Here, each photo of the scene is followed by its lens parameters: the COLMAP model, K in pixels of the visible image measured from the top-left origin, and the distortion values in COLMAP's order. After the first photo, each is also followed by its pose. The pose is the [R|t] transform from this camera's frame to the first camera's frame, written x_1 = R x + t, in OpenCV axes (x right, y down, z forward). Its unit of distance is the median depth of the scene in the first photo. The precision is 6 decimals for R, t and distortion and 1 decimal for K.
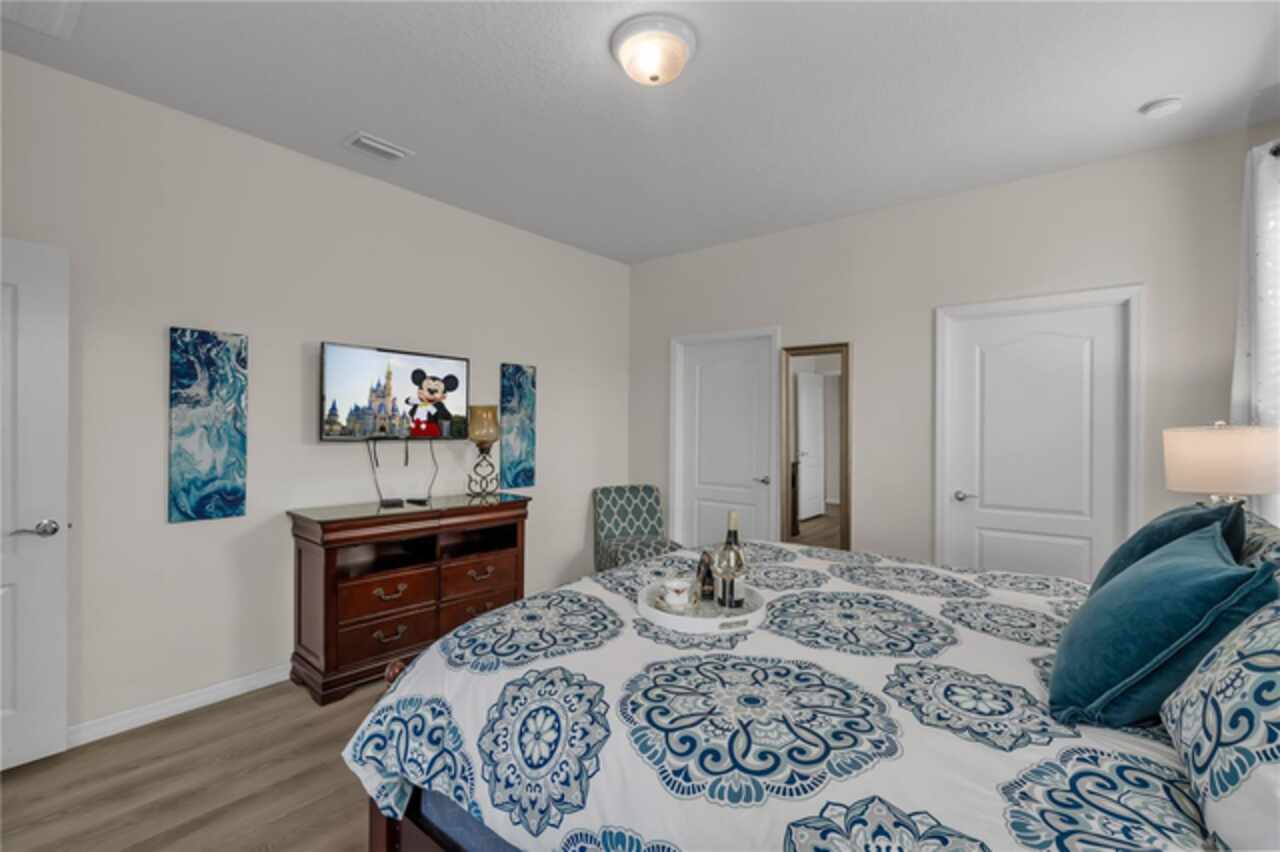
lens RADIAL K [[573.3, 0, 640.0], [0, 573.3, 426.0], [0, 0, 1]] dist [-0.017499, -0.000011]
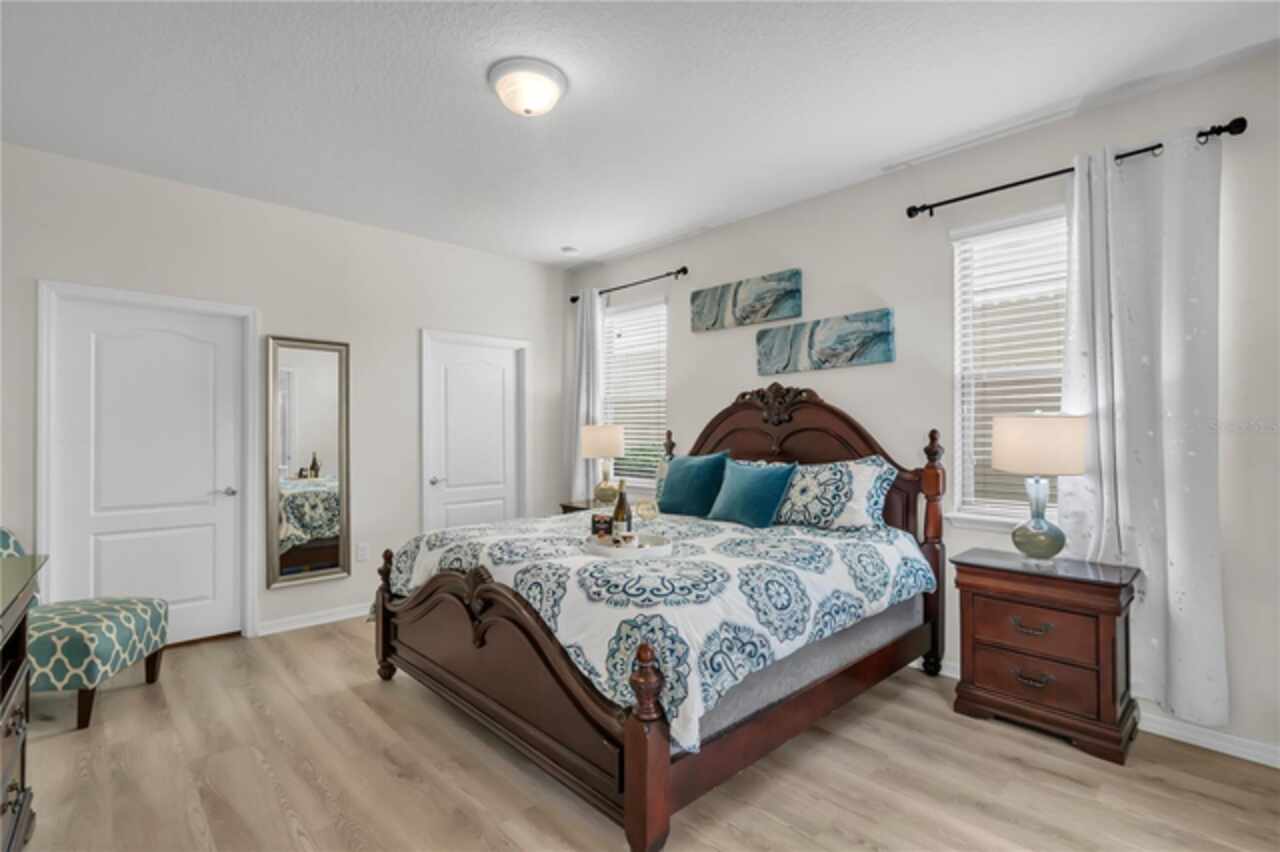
lens RADIAL K [[573.3, 0, 640.0], [0, 573.3, 426.0], [0, 0, 1]] dist [-0.017499, -0.000011]
pose [[0.141877, 0.006512, 0.989863, -1.437335], [0.001407, 0.999976, -0.006780, 0.023431], [-0.989883, 0.002355, 0.141865, 0.840273]]
